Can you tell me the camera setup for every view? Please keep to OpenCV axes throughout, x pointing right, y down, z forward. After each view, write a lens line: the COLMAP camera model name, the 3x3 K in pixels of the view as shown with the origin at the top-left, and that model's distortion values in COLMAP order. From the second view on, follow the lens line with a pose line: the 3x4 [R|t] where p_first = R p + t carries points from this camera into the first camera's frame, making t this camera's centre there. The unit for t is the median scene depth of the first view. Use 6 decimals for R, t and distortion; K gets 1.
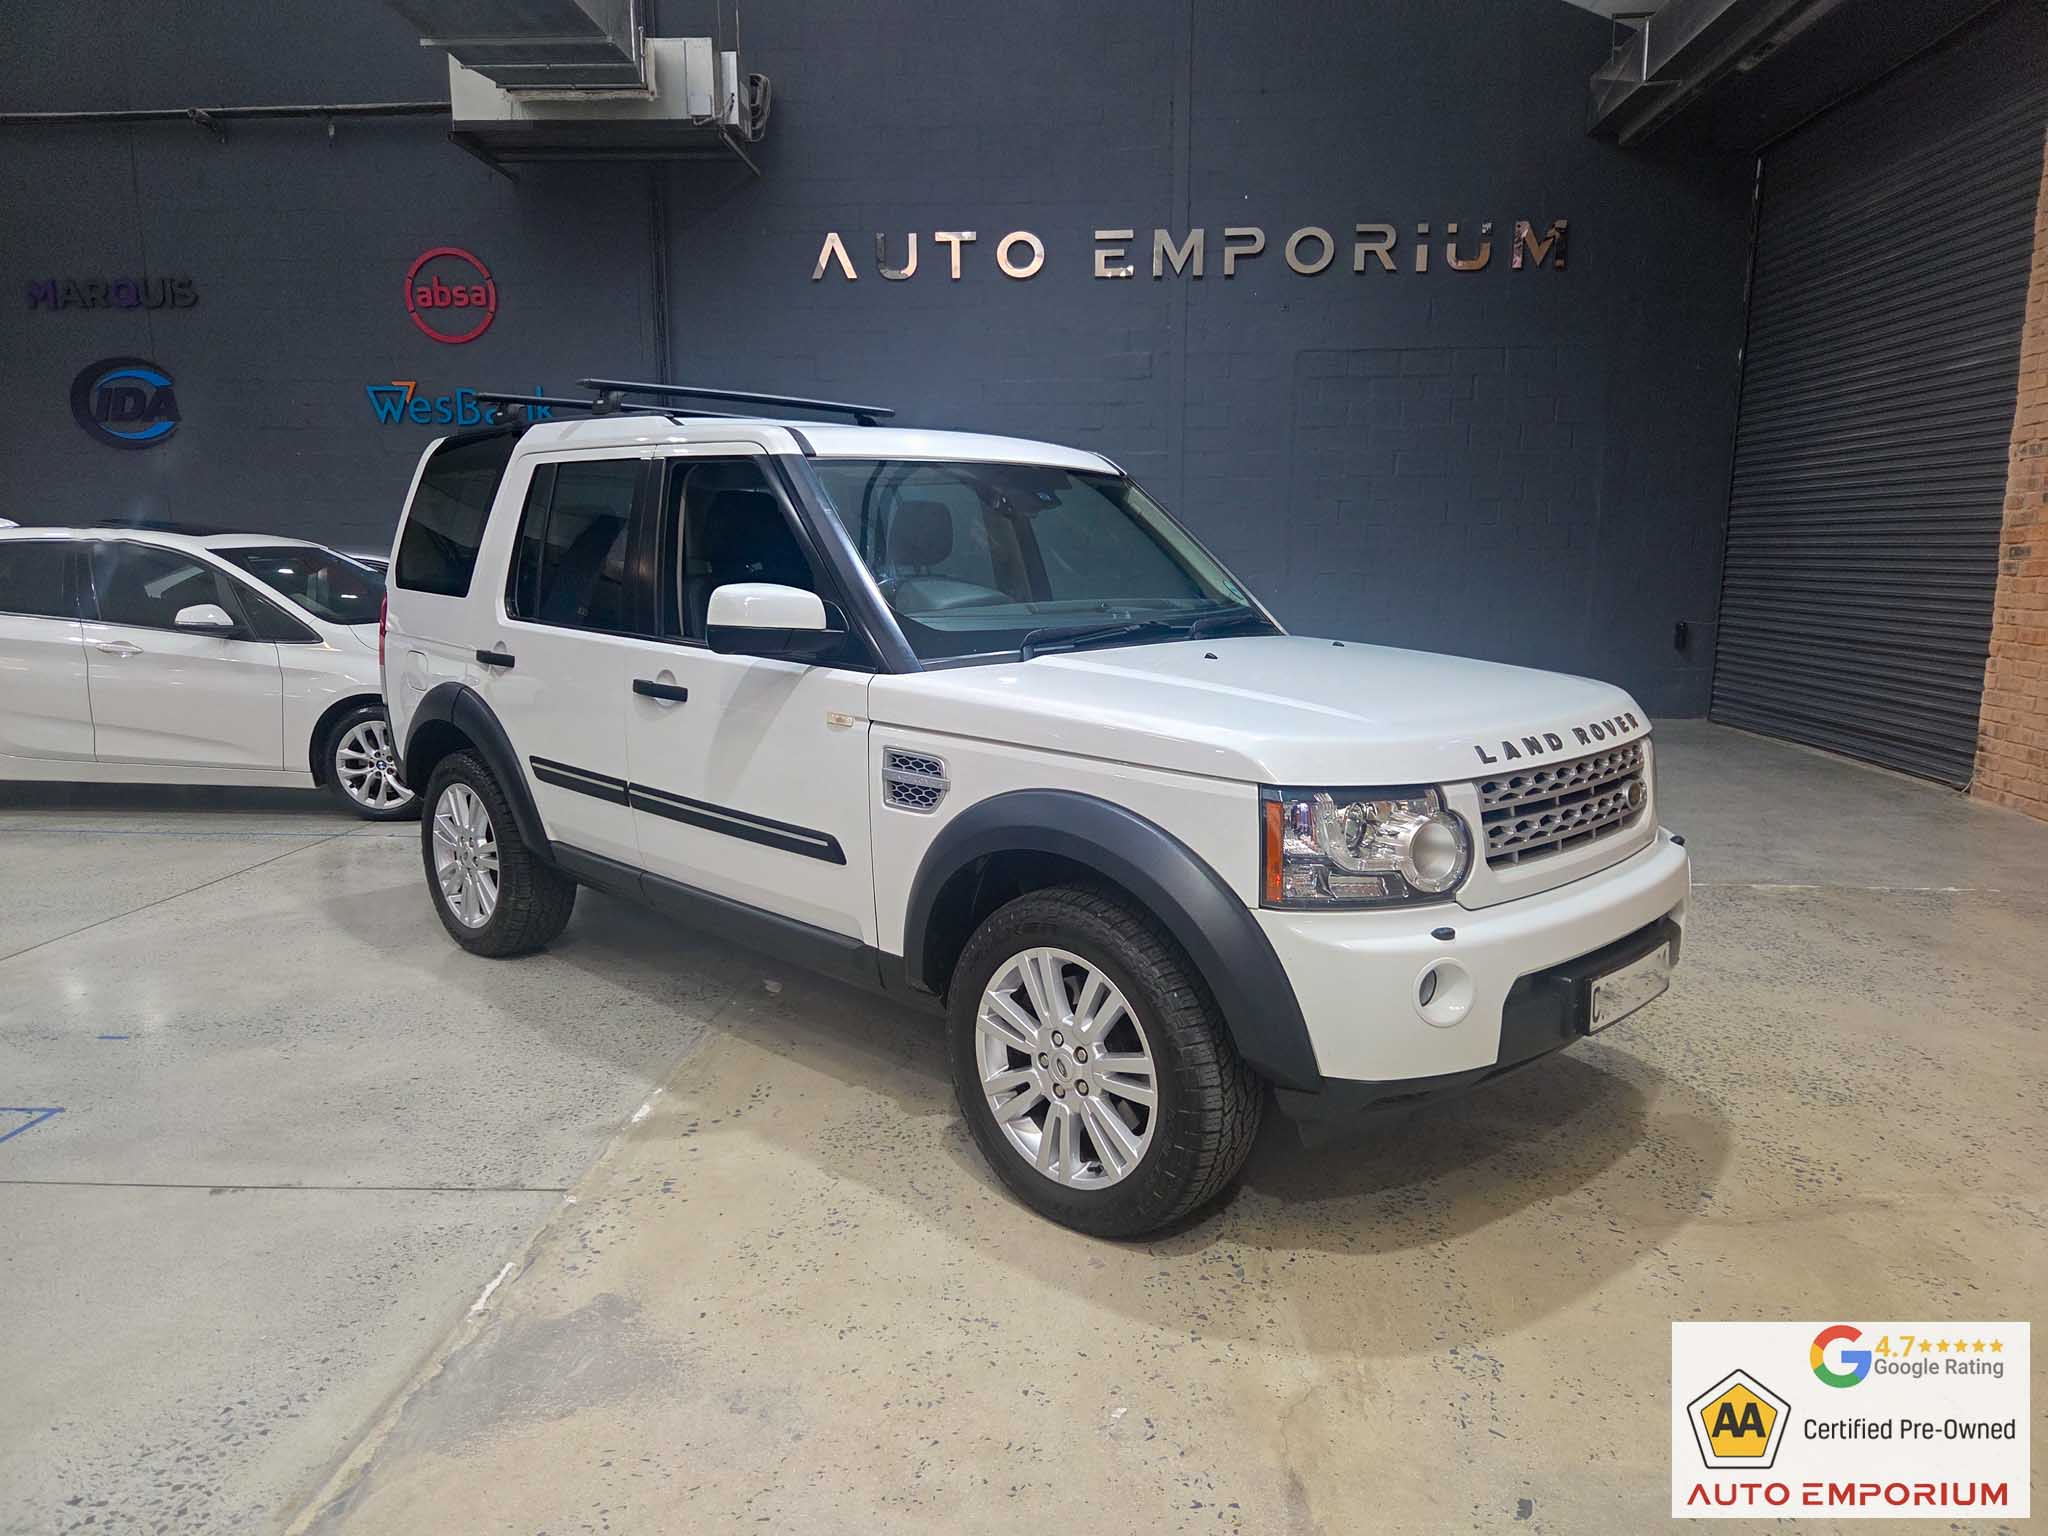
lens RADIAL K [[1372.0, 0, 1019.0], [0, 1372.0, 772.5], [0, 0, 1]] dist [0.064450, -0.056100]
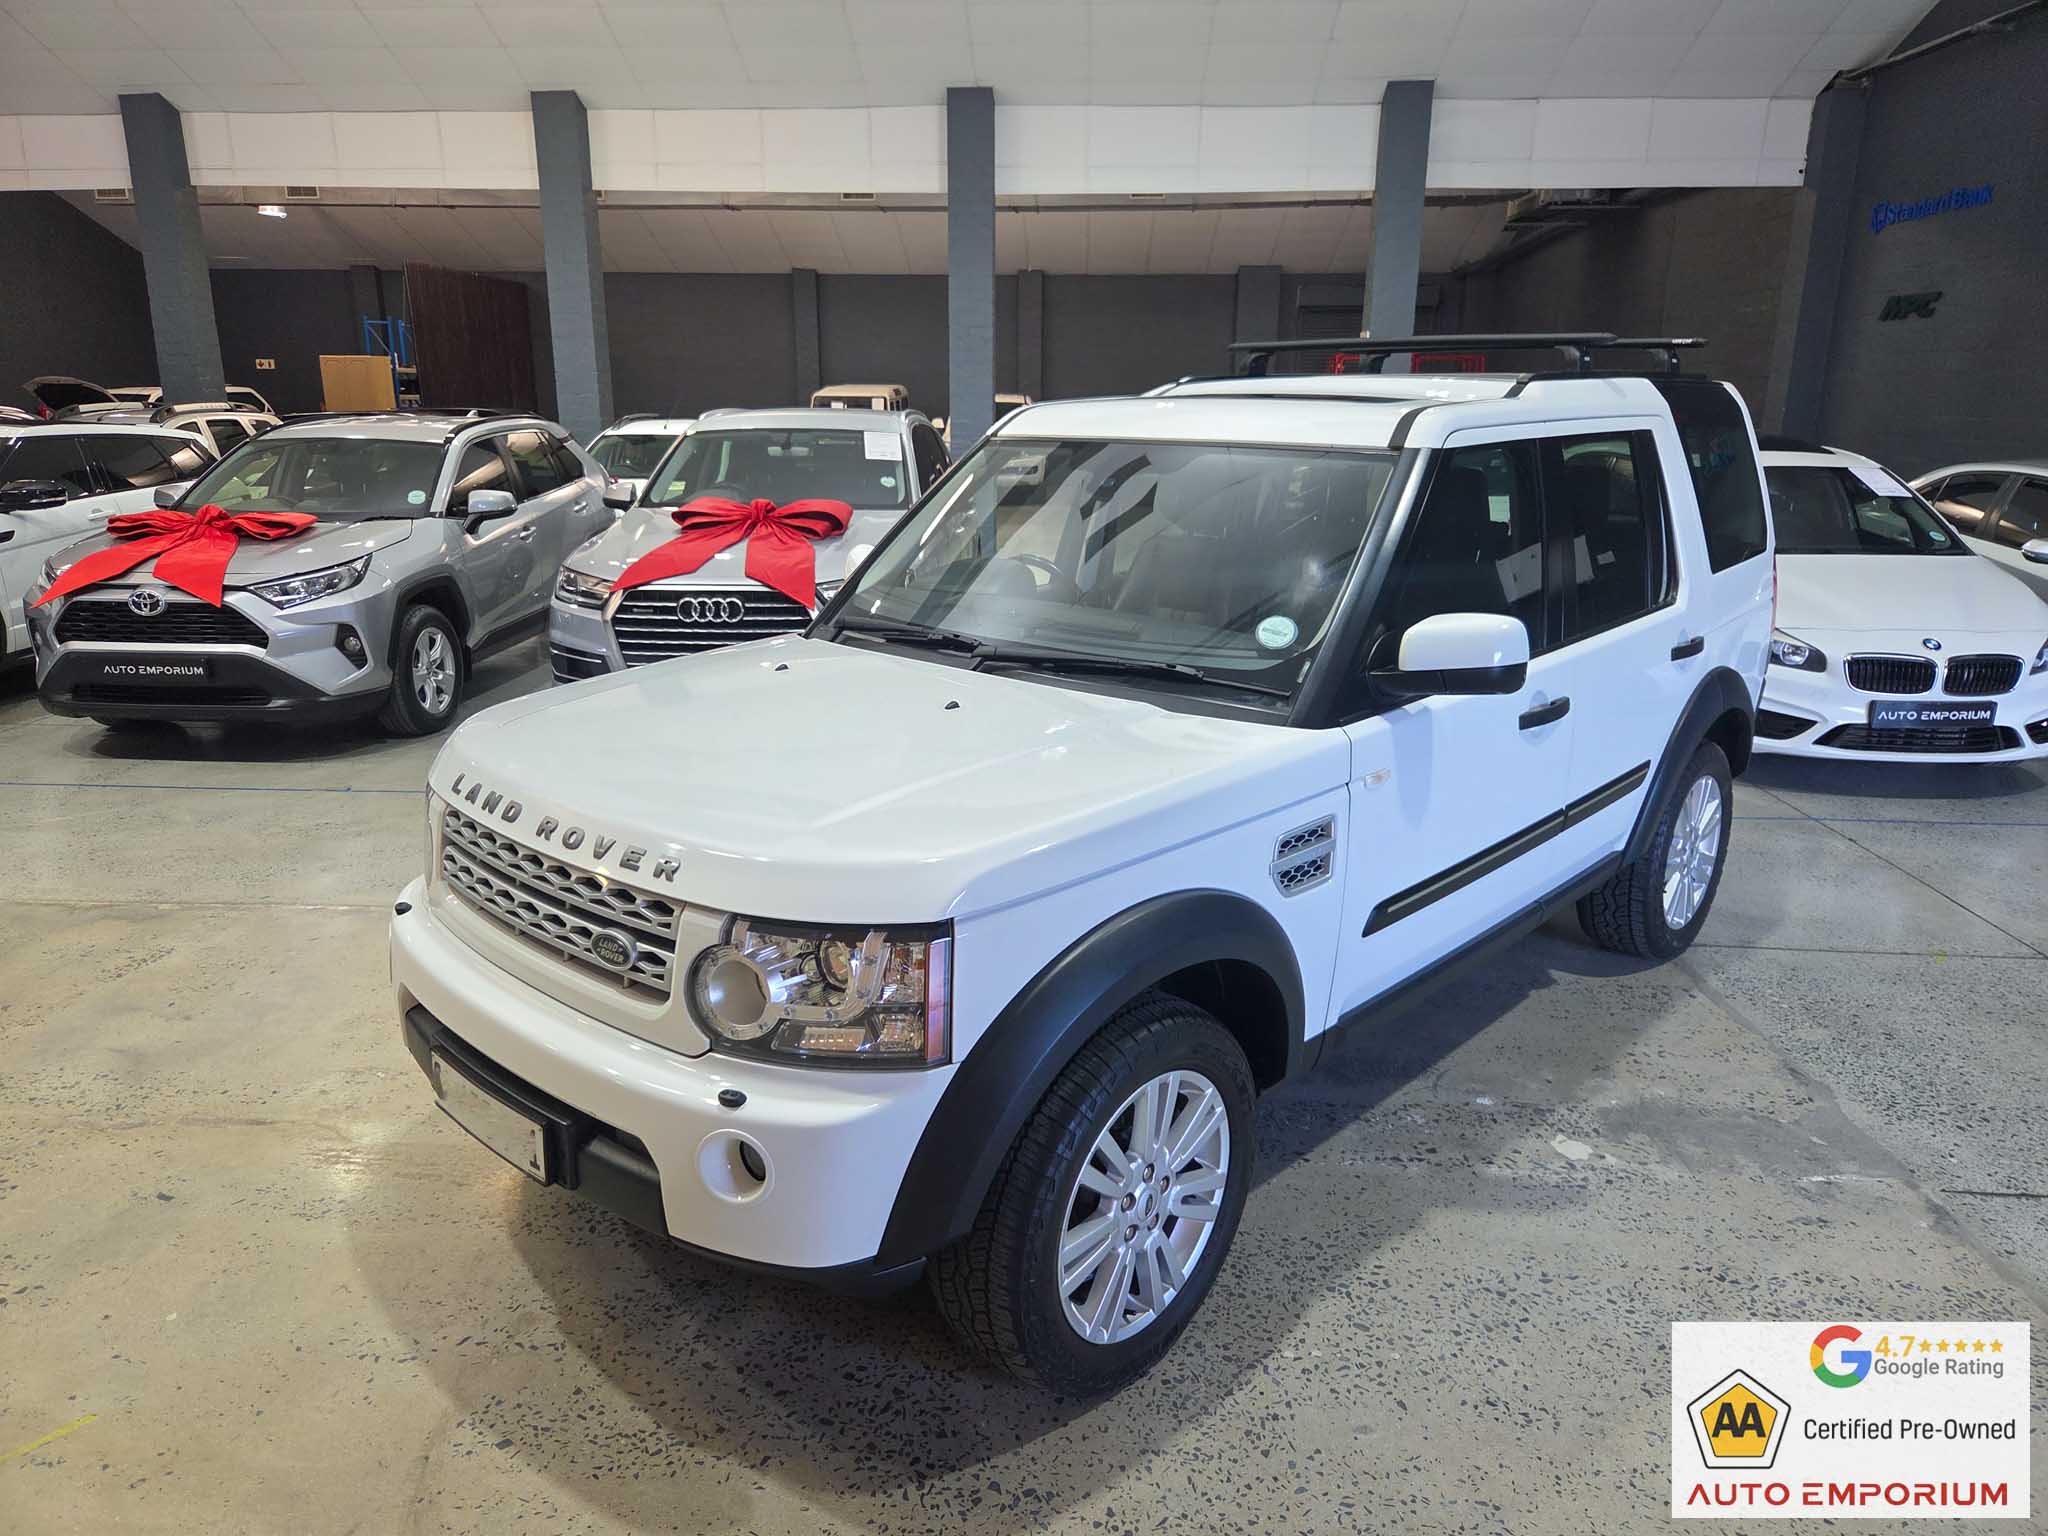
lens RADIAL K [[1377.7, 0, 1017.9], [0, 1377.7, 776.7], [0, 0, 1]] dist [0.058164, -0.051334]
pose [[0.013778, 0.264202, -0.964369, 1.049277], [-0.168606, 0.951264, 0.258203, -0.277178], [0.985587, 0.159041, 0.057653, 1.069668]]
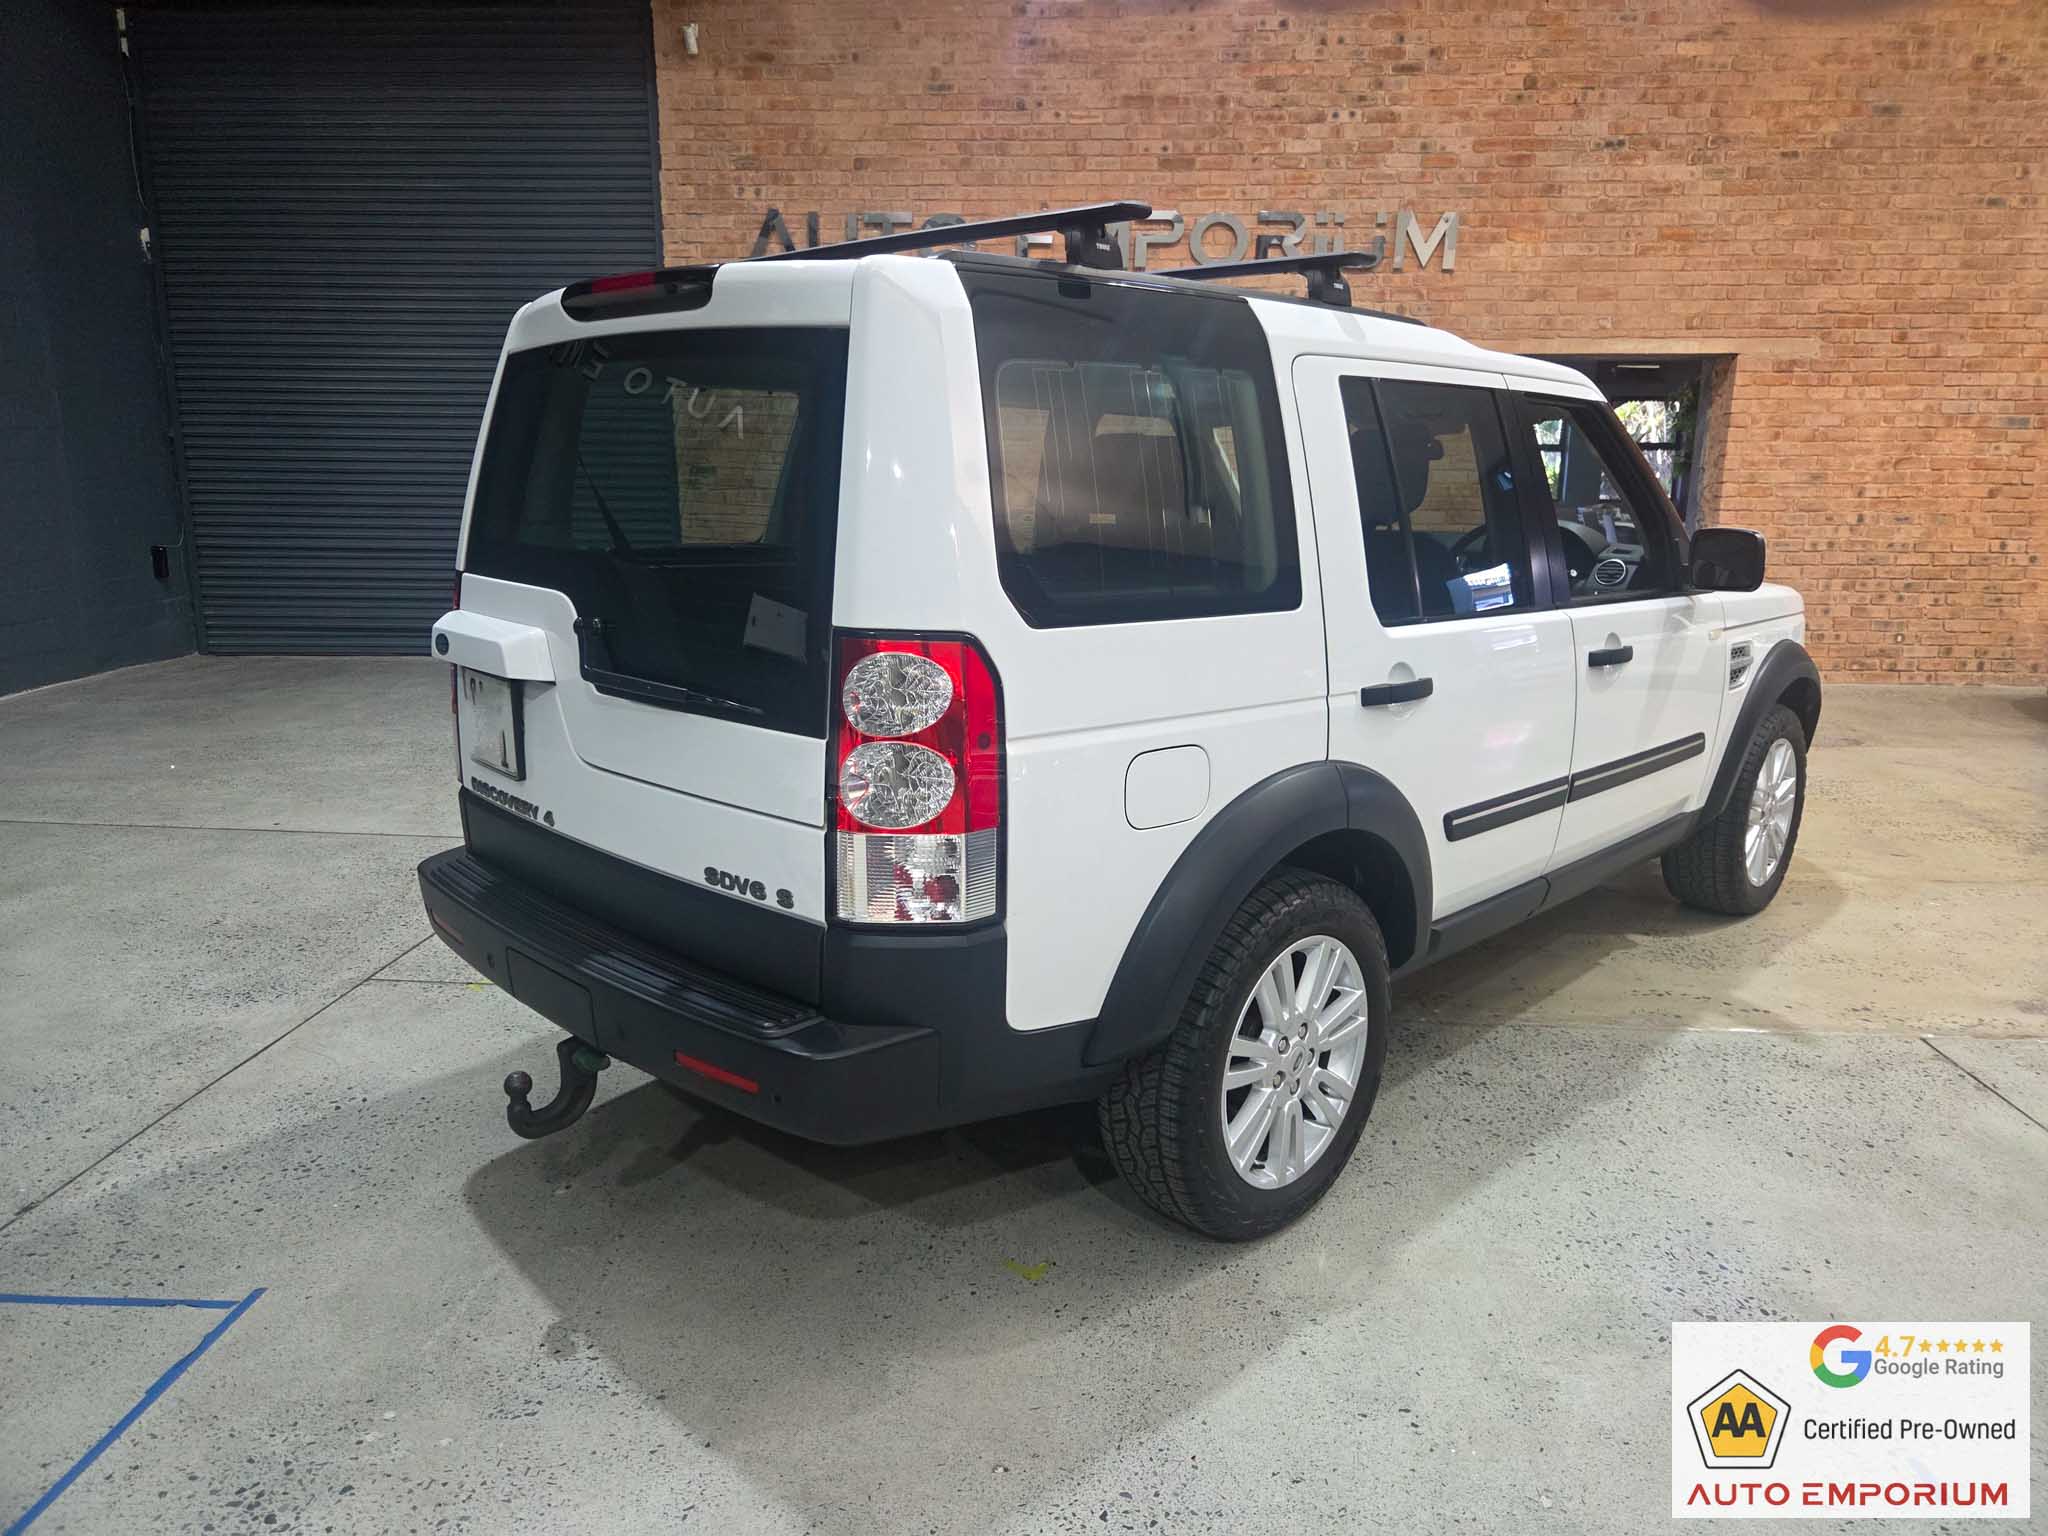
lens RADIAL K [[1373.6, 0, 1026.6], [0, 1373.6, 757.9], [0, 0, 1]] dist [0.059004, -0.050174]
pose [[0.002541, -0.217346, 0.976091, -1.314362], [0.156229, 0.964195, 0.214291, -0.282340], [-0.987718, 0.151949, 0.036405, 1.520022]]
